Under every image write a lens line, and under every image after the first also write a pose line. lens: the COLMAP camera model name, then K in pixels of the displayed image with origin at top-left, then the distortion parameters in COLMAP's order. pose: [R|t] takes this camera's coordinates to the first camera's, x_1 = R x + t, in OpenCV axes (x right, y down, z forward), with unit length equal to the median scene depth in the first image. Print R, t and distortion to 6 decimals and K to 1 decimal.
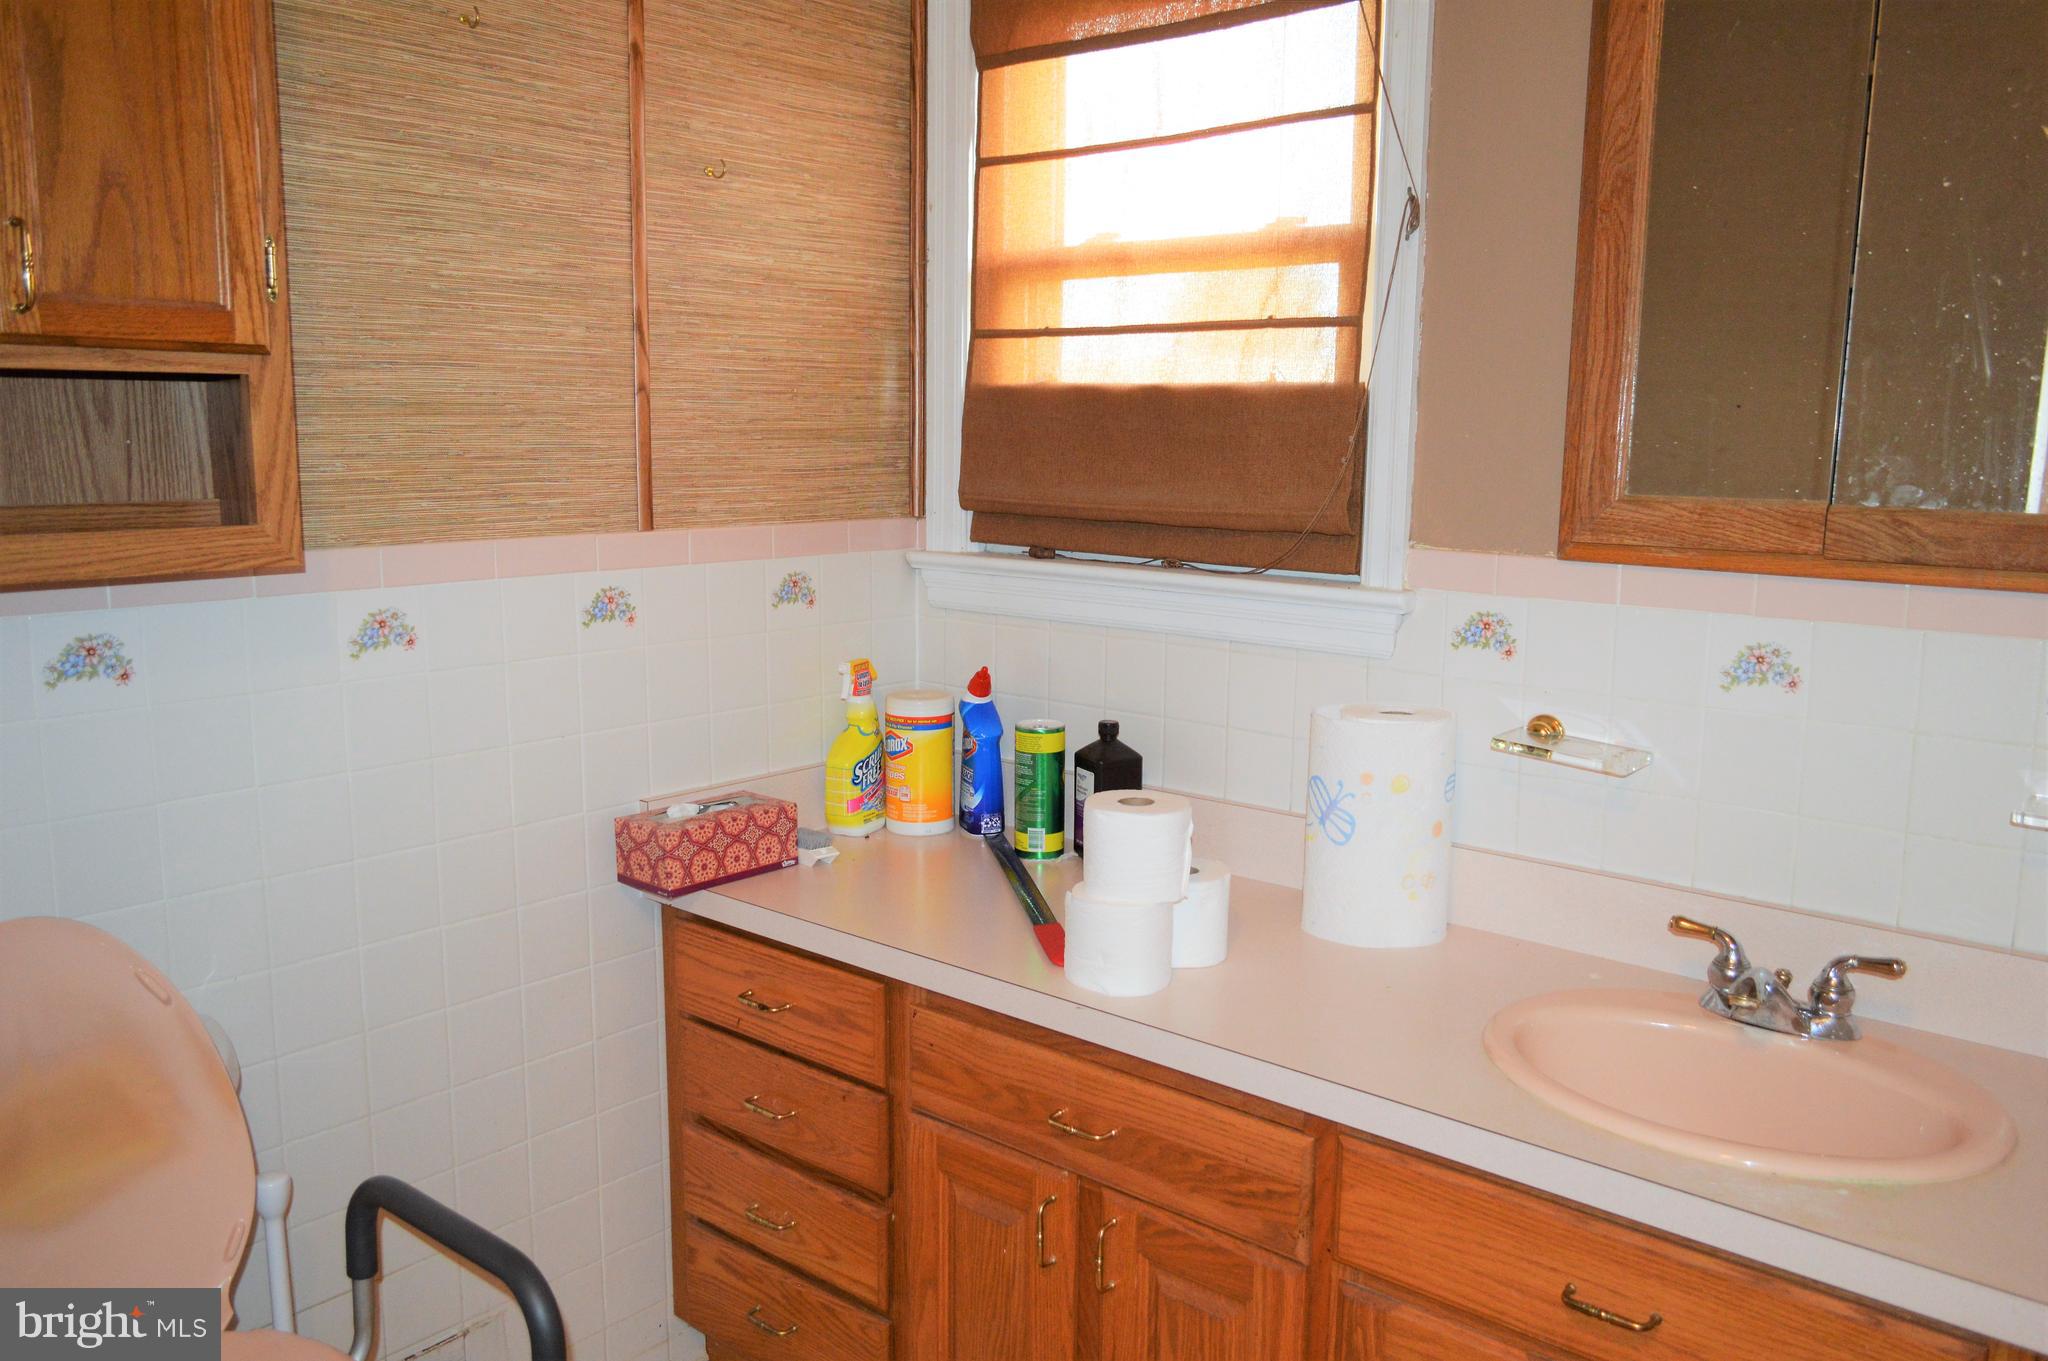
lens RADIAL K [[1622.4, 0, 1026.4], [0, 1622.4, 679.4], [0, 0, 1]] dist [-0.010552, 0.012732]
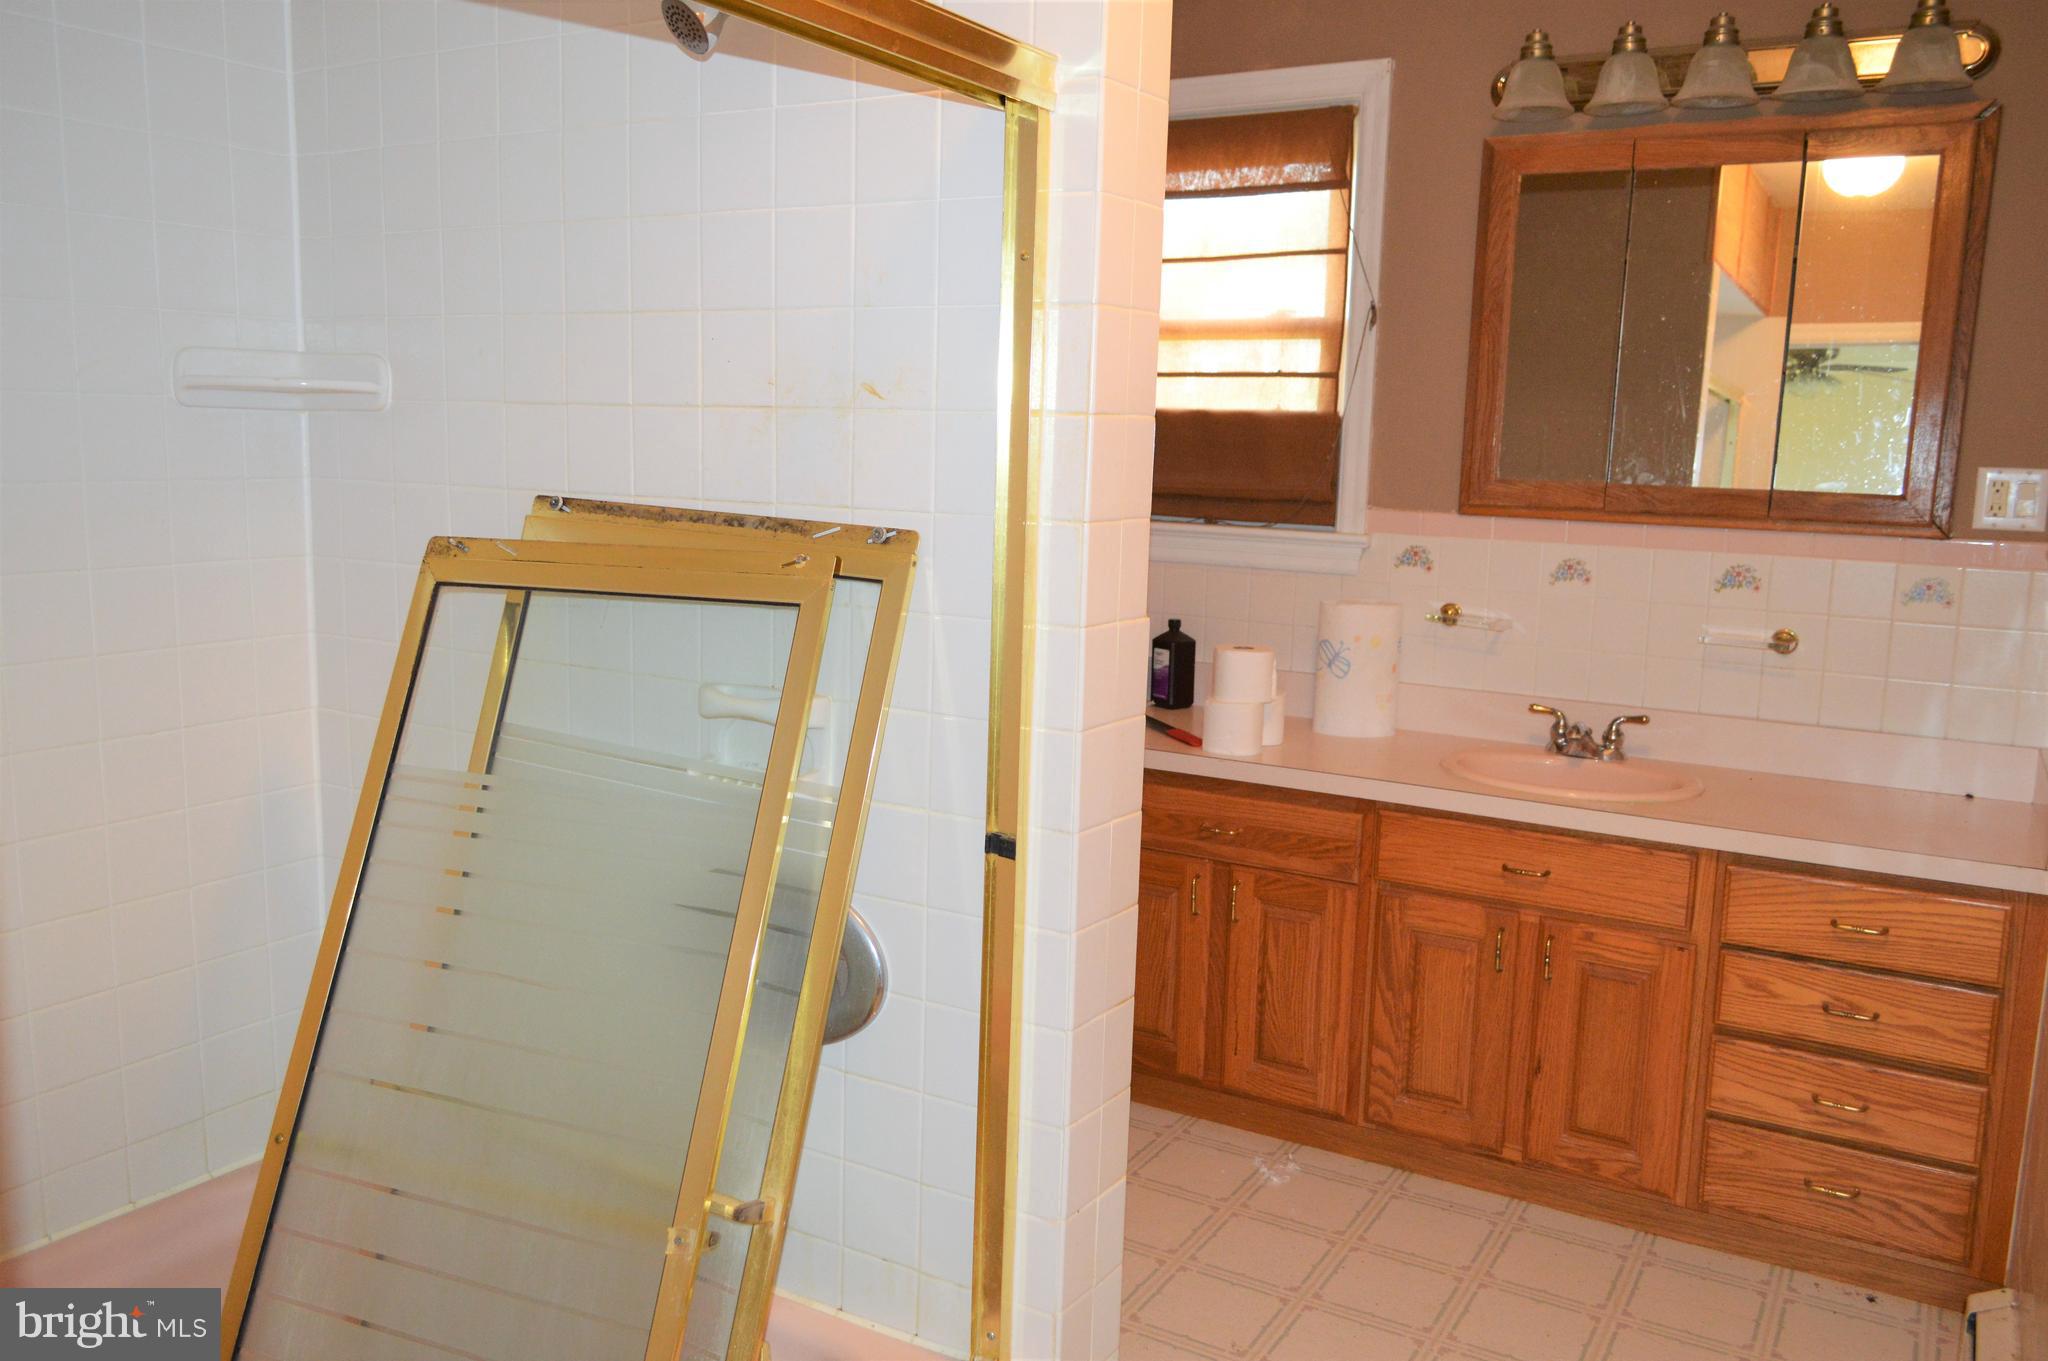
lens RADIAL K [[1622.4, 0, 1020.8], [0, 1622.4, 682.7], [0, 0, 1]] dist [-0.010552, 0.012732]
pose [[0.984507, -0.012543, 0.174894, -0.475755], [0.012673, 0.999920, 0.000375, 0.107869], [-0.174885, 0.001847, 0.984587, -0.692041]]
